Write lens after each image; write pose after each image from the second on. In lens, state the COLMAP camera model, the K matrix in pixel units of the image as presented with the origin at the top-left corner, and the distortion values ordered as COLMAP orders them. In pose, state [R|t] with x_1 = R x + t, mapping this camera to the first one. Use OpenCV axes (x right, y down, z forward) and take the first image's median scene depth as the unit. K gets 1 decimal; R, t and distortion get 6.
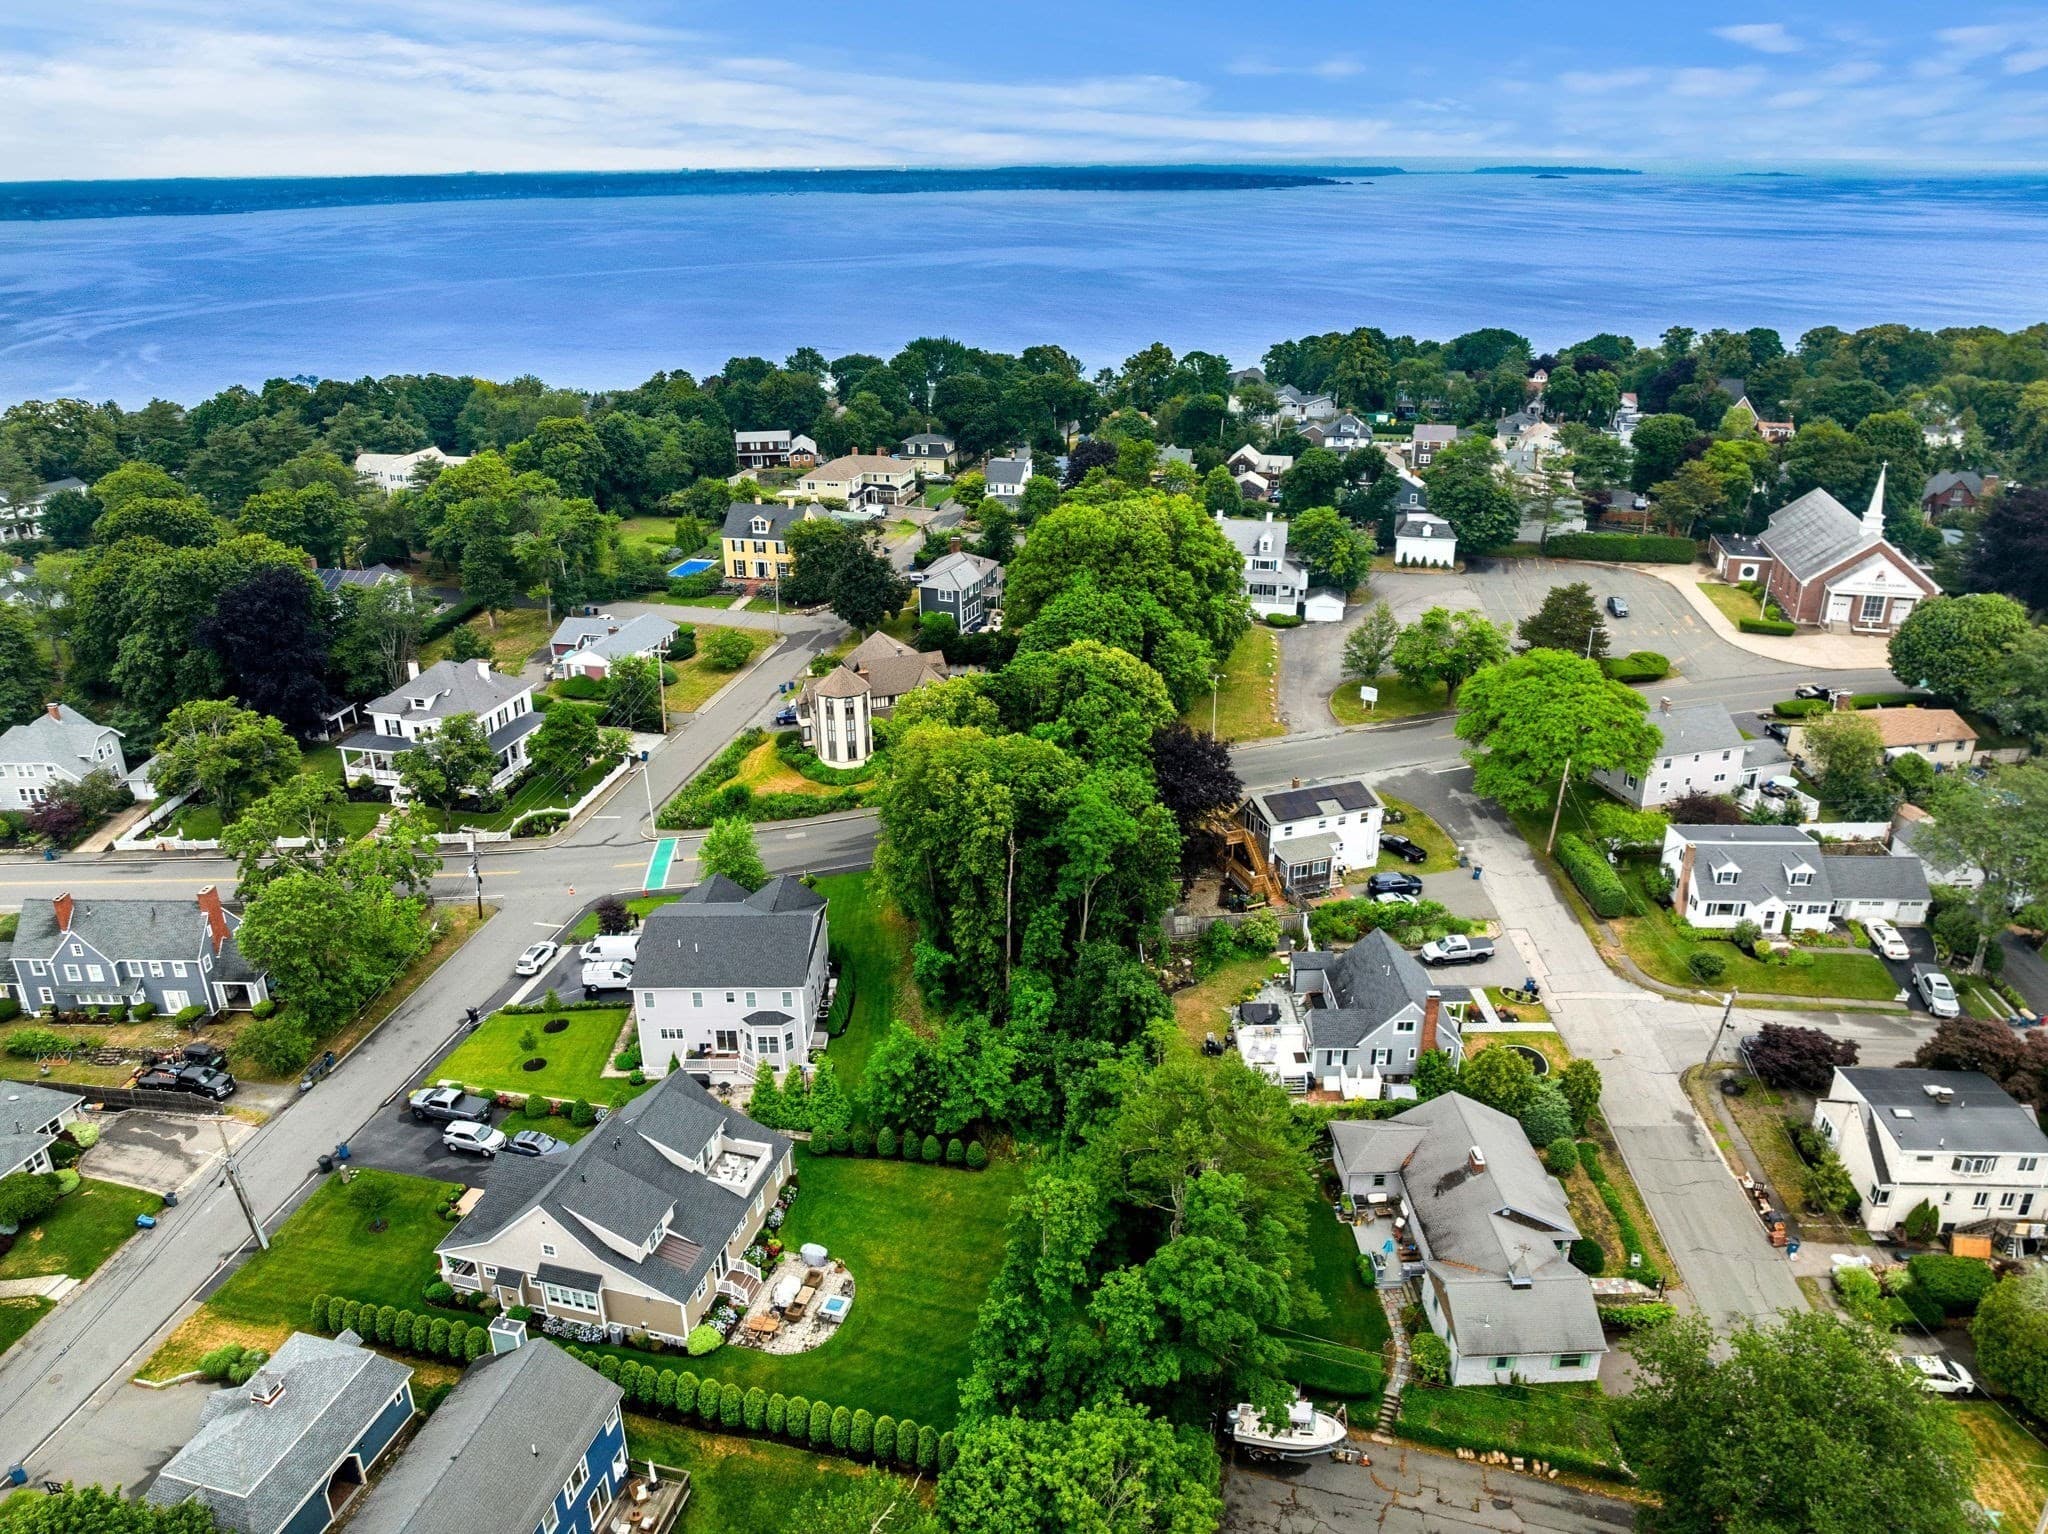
lens RADIAL K [[1456.3, 0, 1026.8], [0, 1456.3, 732.9], [0, 0, 1]] dist [-0.036865, 0.000590]
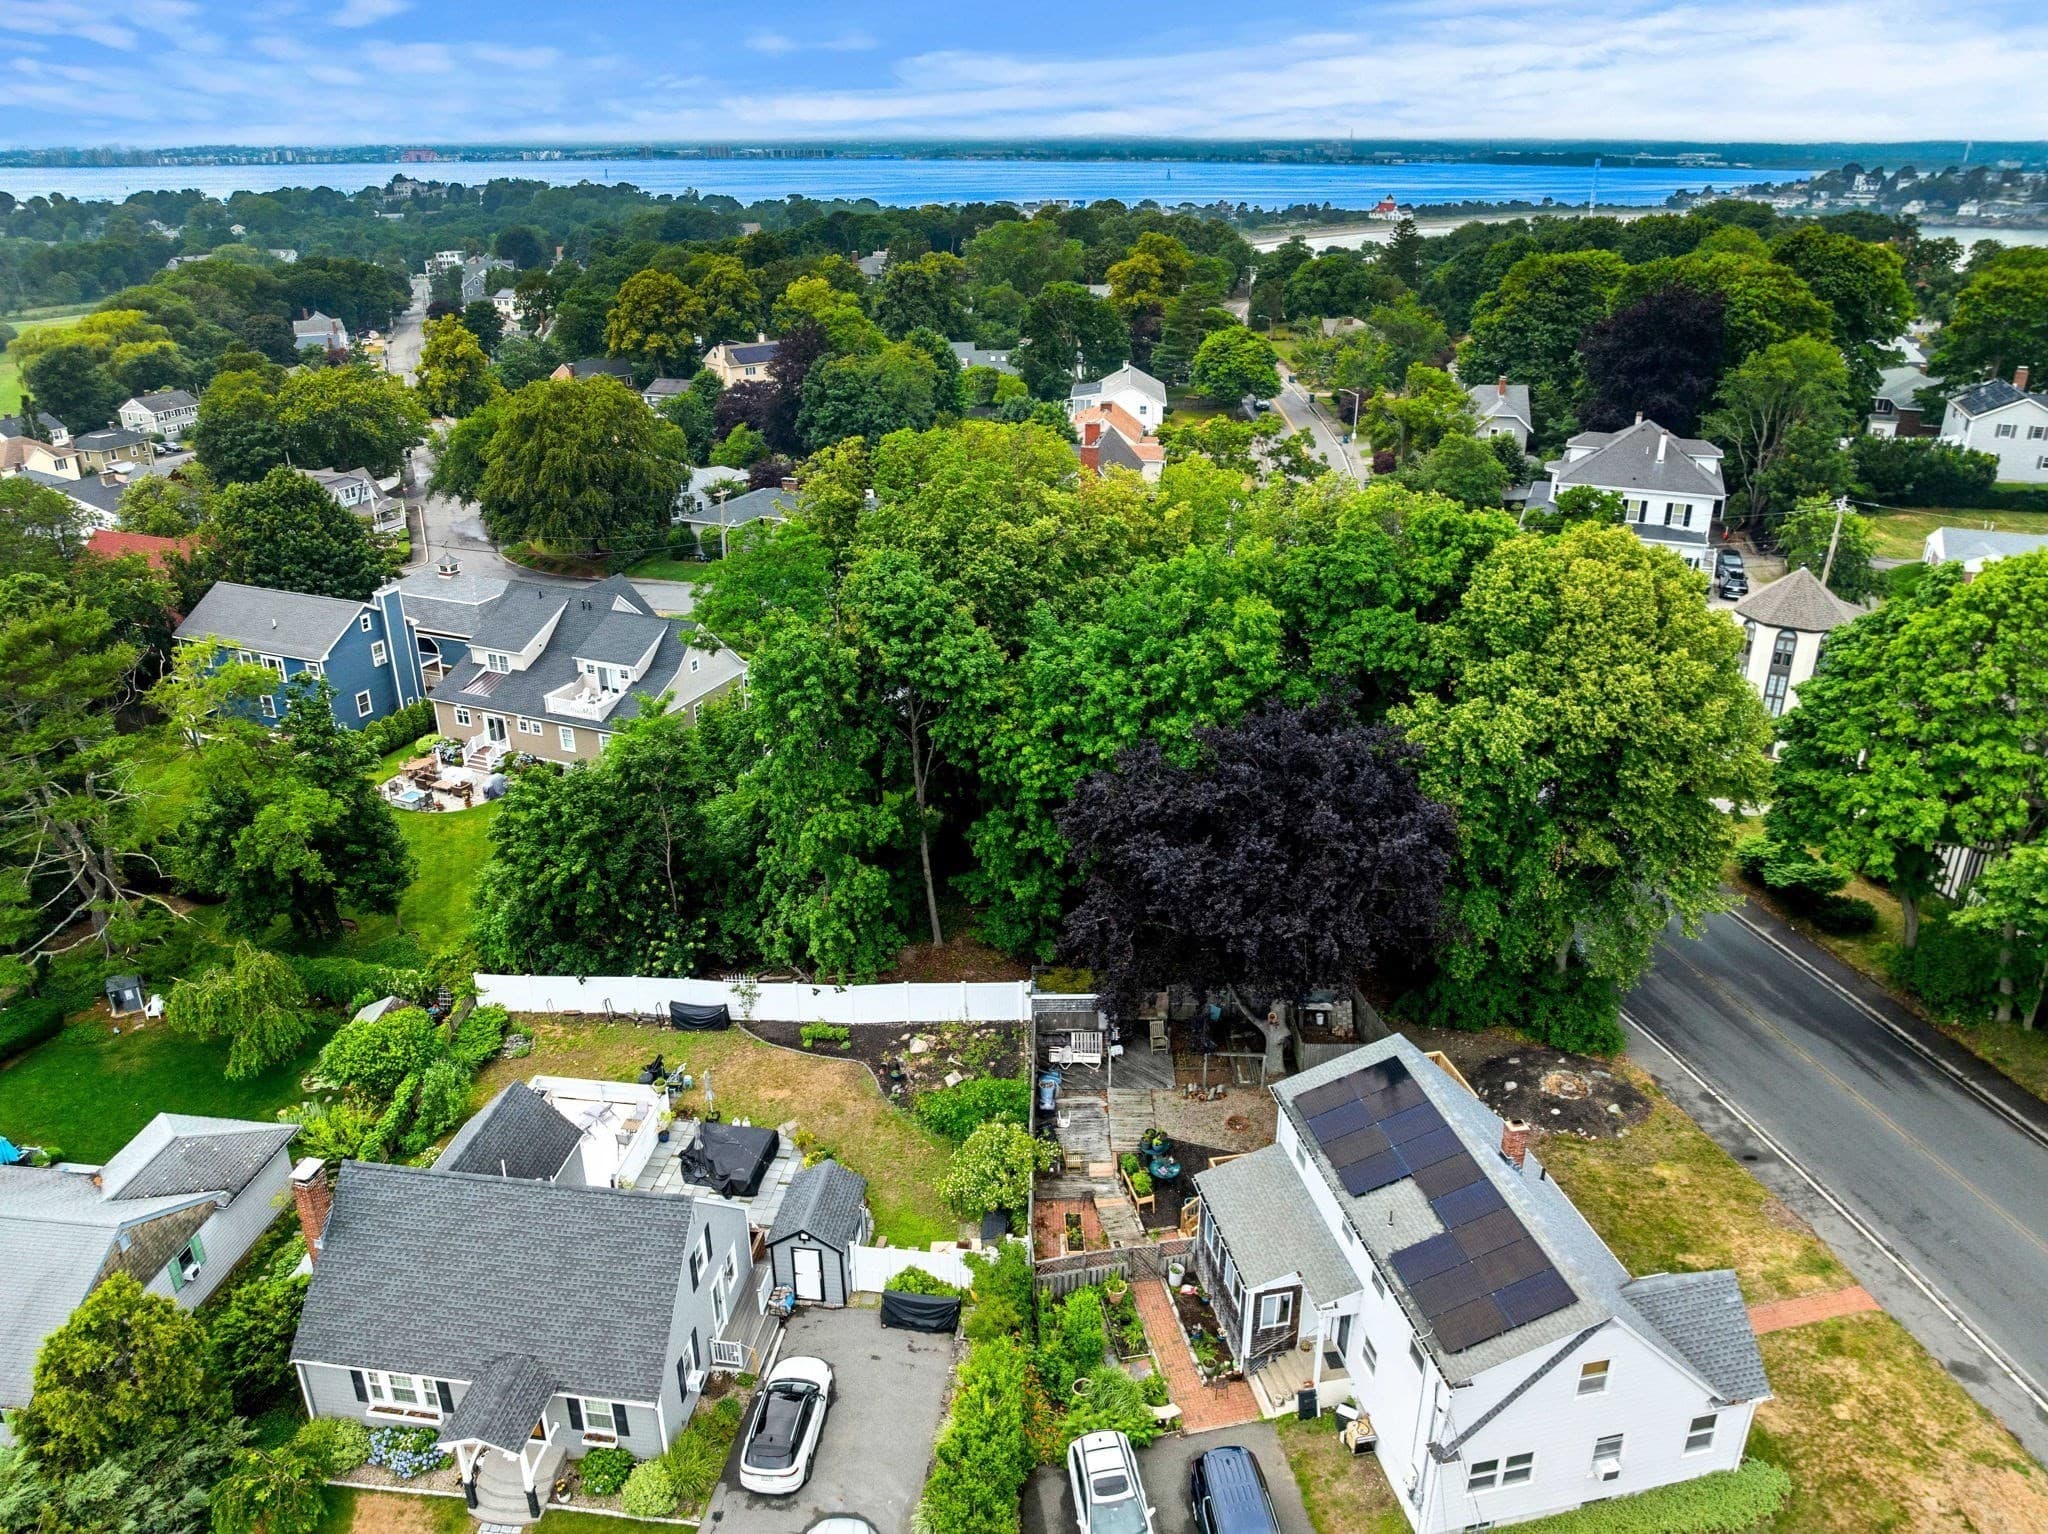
lens RADIAL K [[1460.9, 0, 1025.8], [0, 1460.9, 735.7], [0, 0, 1]] dist [-0.056041, 0.029688]
pose [[-0.143892, 0.386286, -0.911086, 0.522930], [-0.361143, 0.836672, 0.411773, -0.143726], [0.921342, 0.388283, 0.019114, 1.039005]]
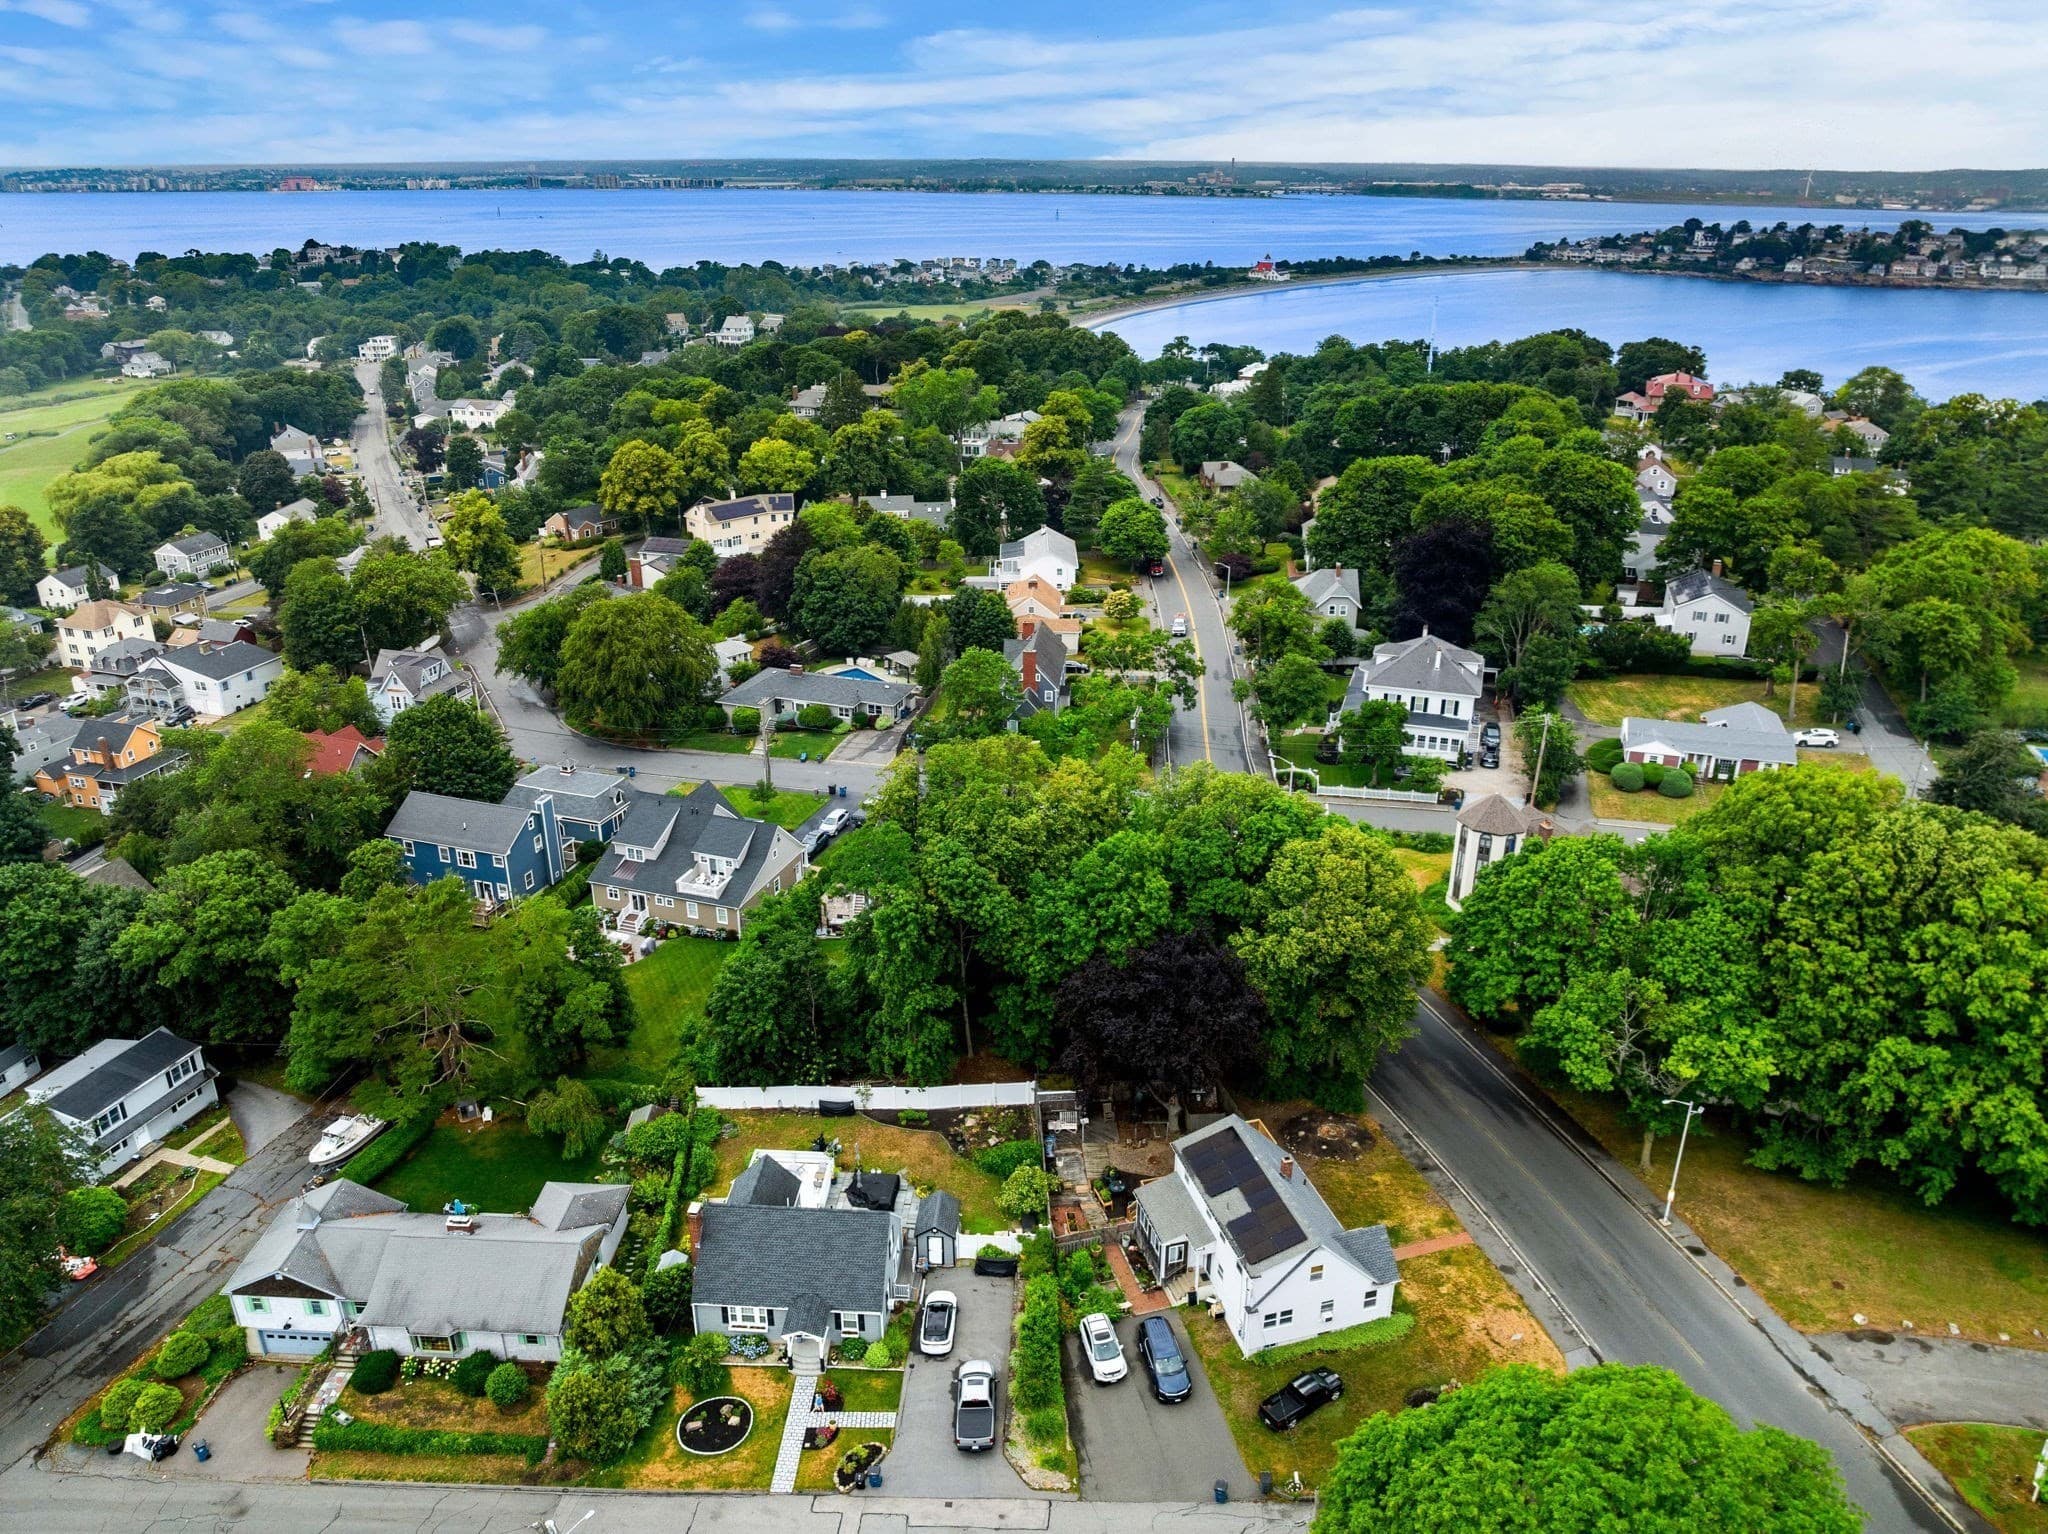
lens RADIAL K [[1456.3, 0, 1026.8], [0, 1456.3, 732.9], [0, 0, 1]] dist [-0.036865, 0.000590]
pose [[-0.070897, 0.376324, -0.923771, 0.834154], [-0.369447, 0.850331, 0.374760, -0.377137], [0.926543, 0.367854, 0.078745, 0.930254]]
